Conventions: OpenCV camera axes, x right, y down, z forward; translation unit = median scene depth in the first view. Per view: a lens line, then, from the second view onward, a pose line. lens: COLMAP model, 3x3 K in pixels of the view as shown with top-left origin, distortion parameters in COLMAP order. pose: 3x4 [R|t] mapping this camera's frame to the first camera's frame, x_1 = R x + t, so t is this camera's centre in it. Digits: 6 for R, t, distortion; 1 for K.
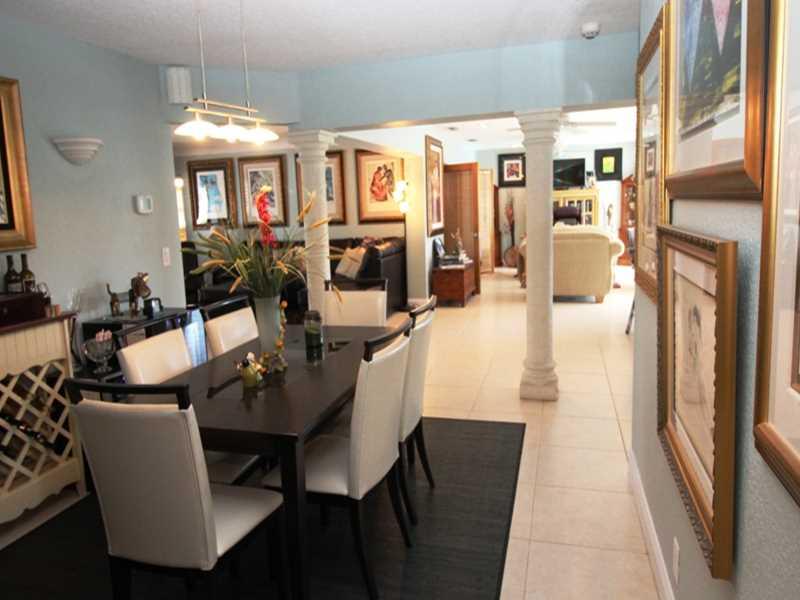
lens RADIAL K [[566.5, 0, 402.2], [0, 566.5, 277.9], [0, 0, 1]] dist [-0.004251, -0.006703]
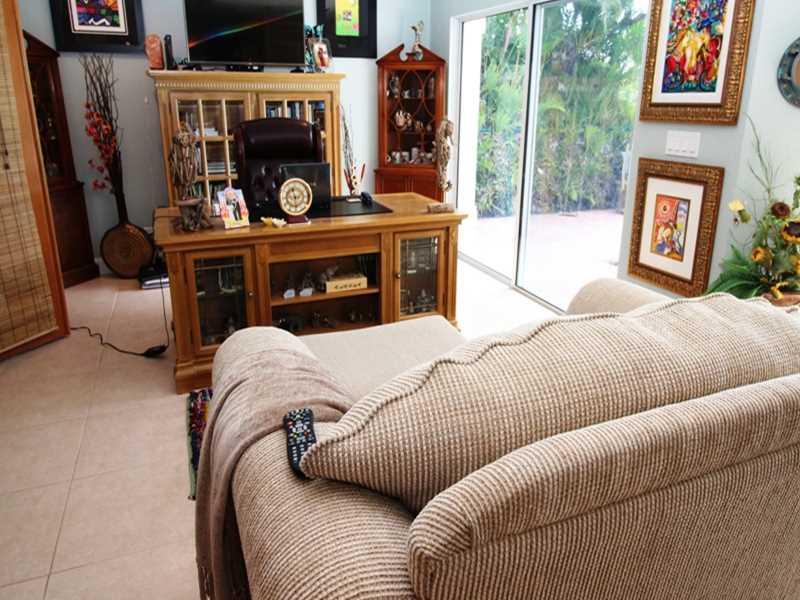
lens RADIAL K [[566.5, 0, 402.2], [0, 566.5, 277.9], [0, 0, 1]] dist [-0.004251, -0.006703]
pose [[0.787972, -0.142192, 0.599067, 0.118021], [0.041413, 0.983004, 0.178850, -0.083116], [-0.614316, -0.116120, 0.780469, 0.626917]]
